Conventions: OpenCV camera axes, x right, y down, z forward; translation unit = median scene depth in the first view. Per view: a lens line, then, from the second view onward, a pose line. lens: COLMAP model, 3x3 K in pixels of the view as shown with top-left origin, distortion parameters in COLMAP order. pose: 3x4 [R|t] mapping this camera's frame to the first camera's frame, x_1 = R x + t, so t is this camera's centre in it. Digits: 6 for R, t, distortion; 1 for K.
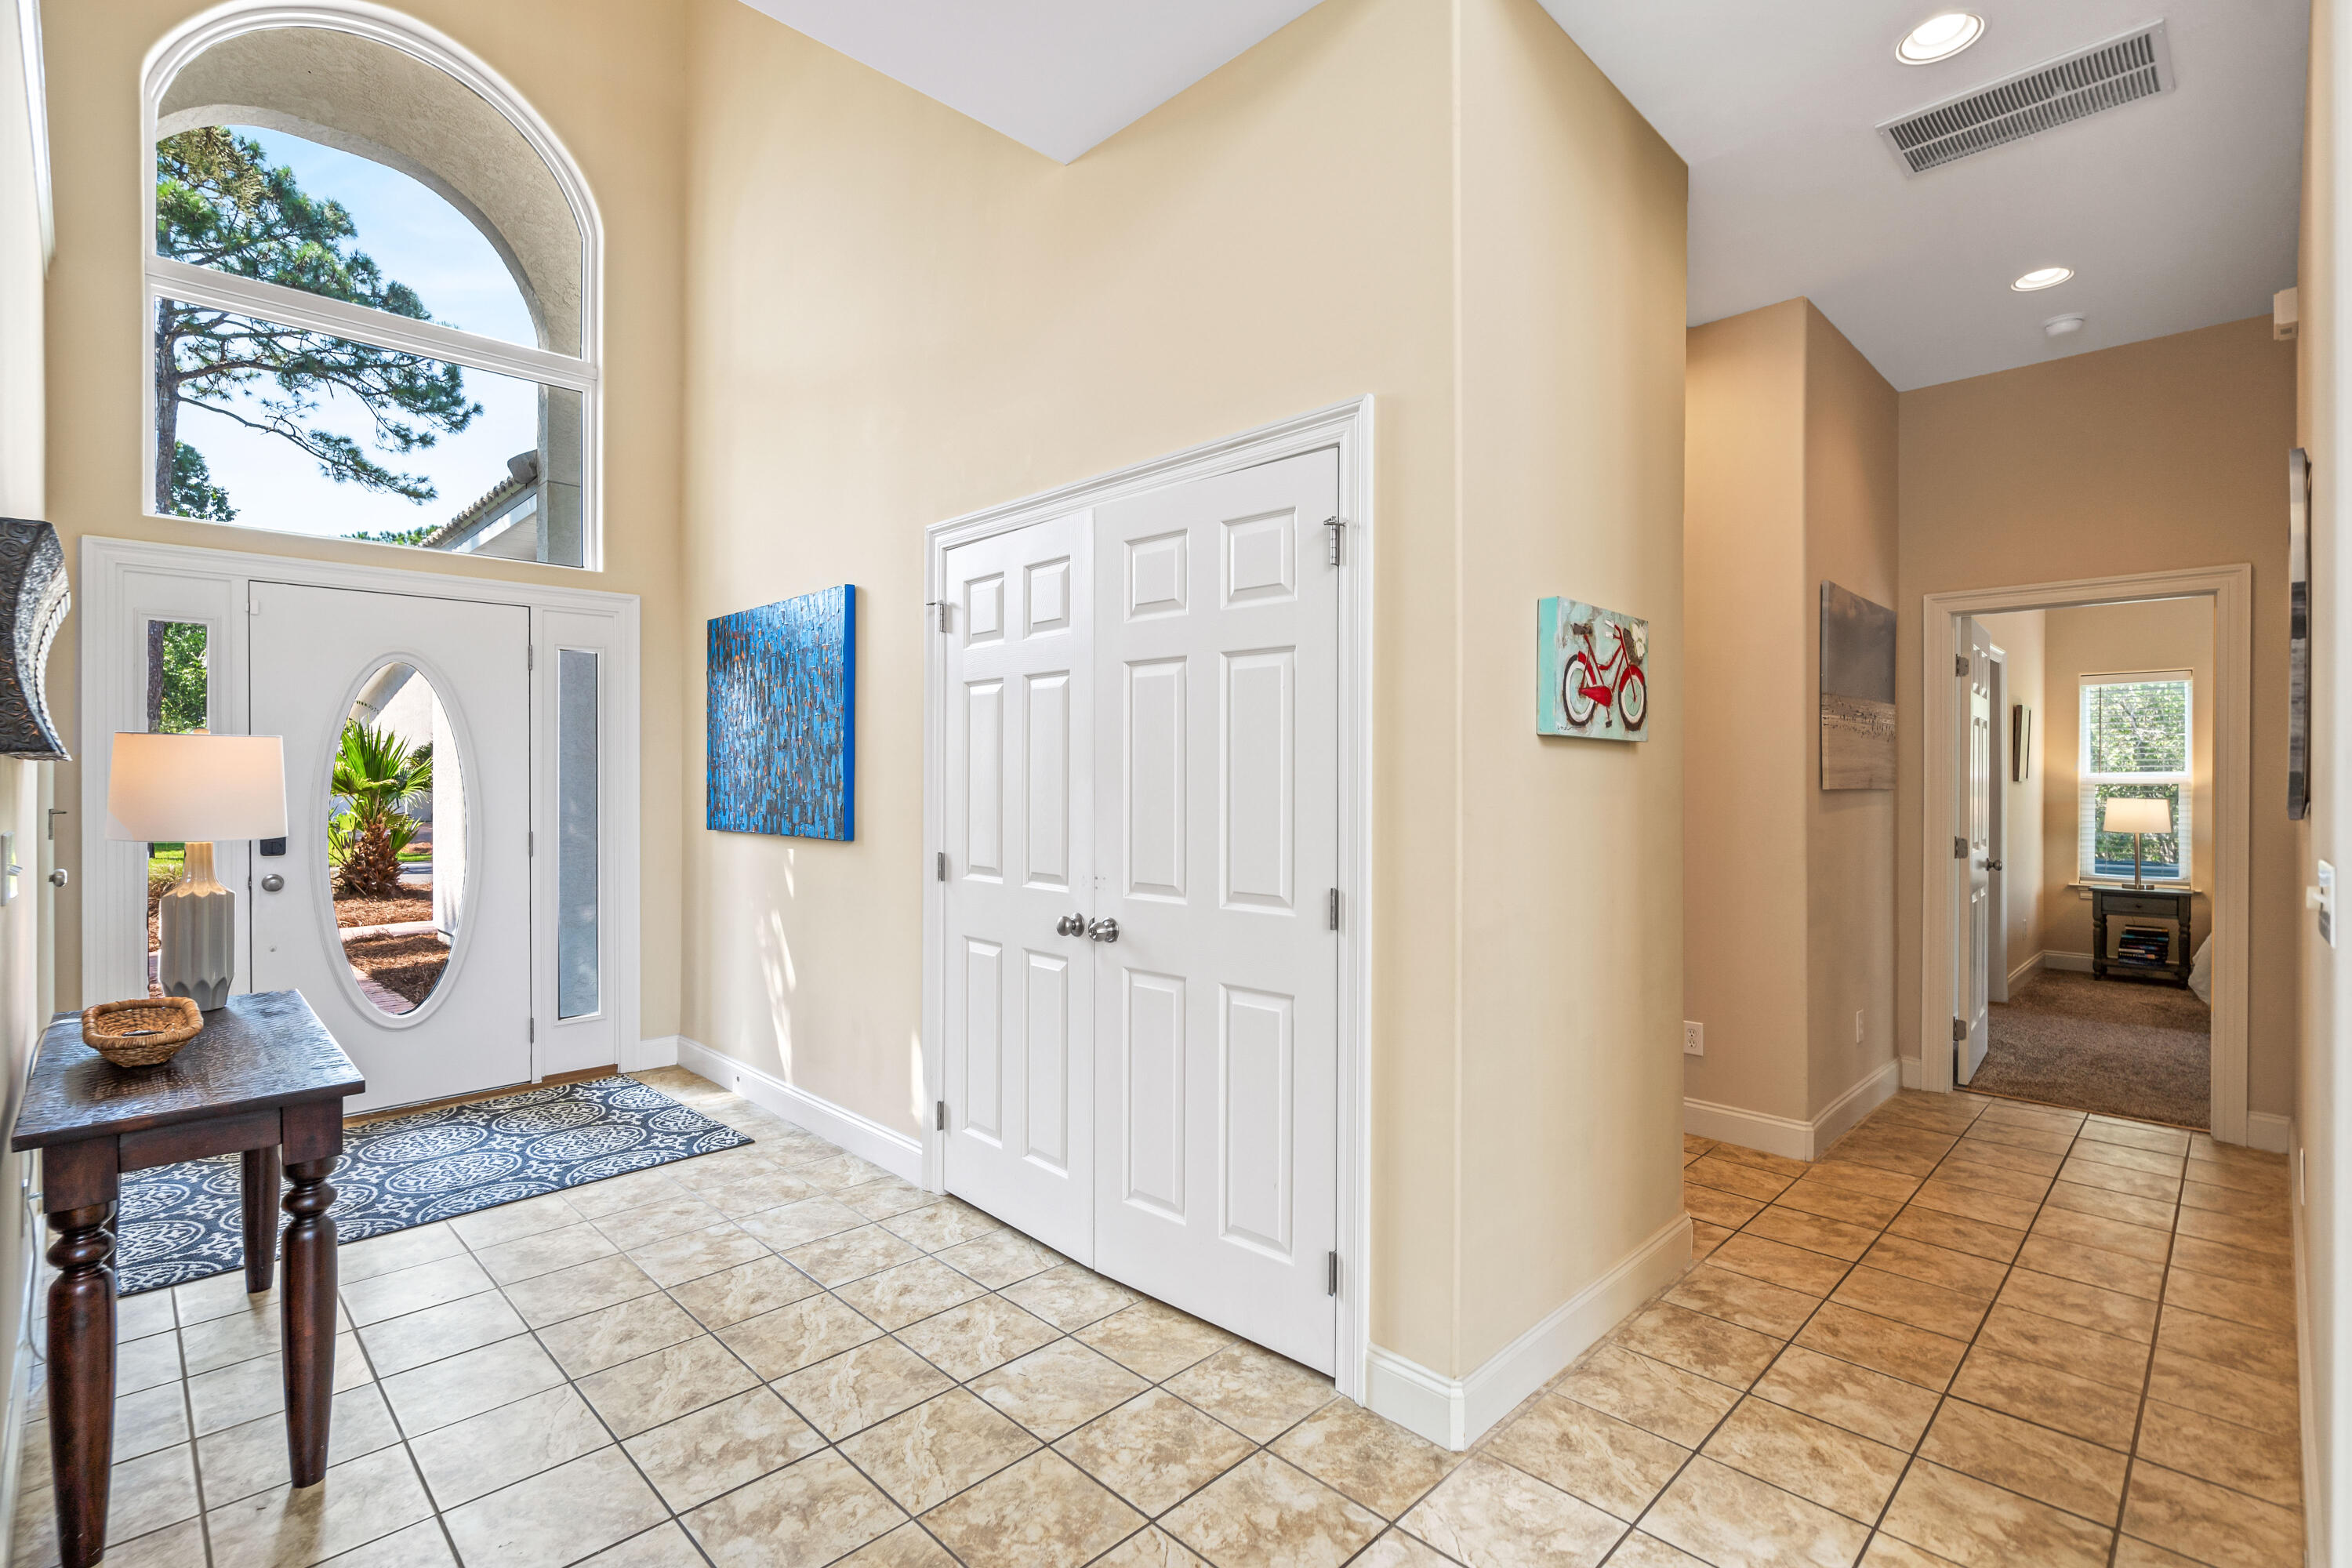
lens RADIAL K [[1090.1, 0, 1162.9], [0, 1090.1, 784.4], [0, 0, 1]] dist [0.002605, -0.000692]
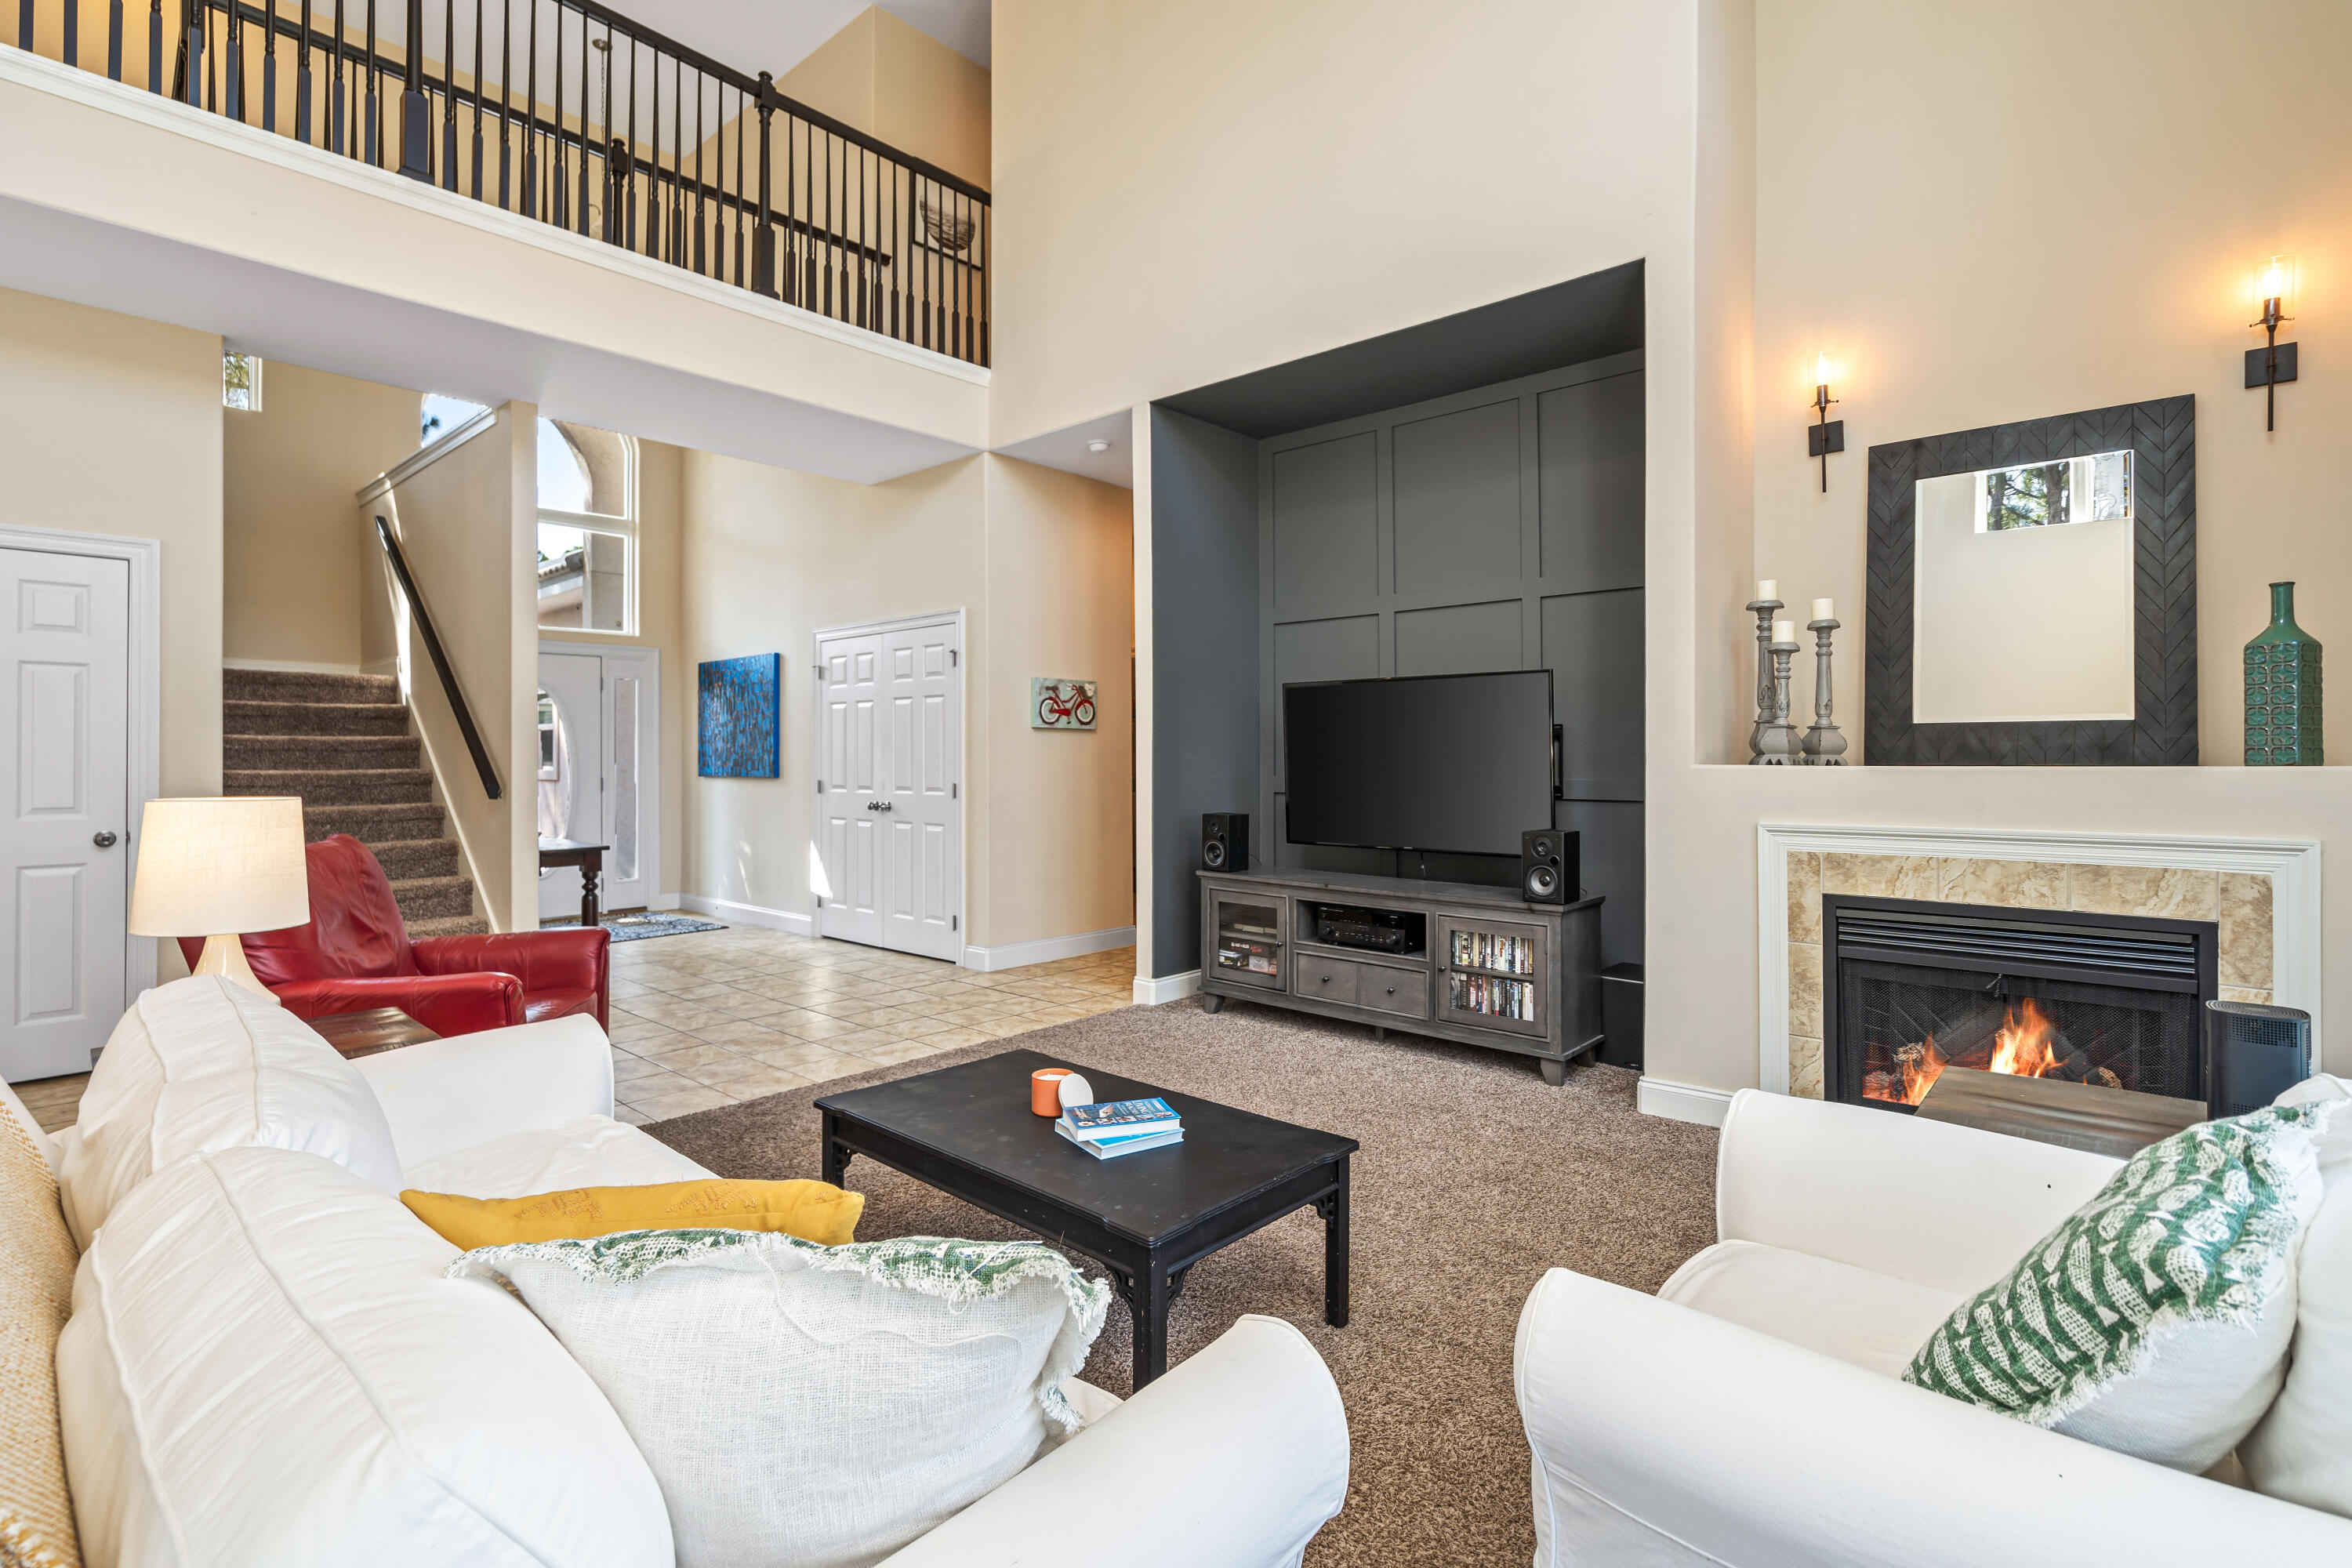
lens RADIAL K [[1090.1, 0, 1170.8], [0, 1090.1, 745.7], [0, 0, 1]] dist [0.002605, -0.000692]
pose [[0.997973, -0.005797, 0.063372, 0.314638], [0.006731, 0.999872, -0.014529, 0.026032], [-0.063280, 0.014926, 0.997884, -1.066471]]
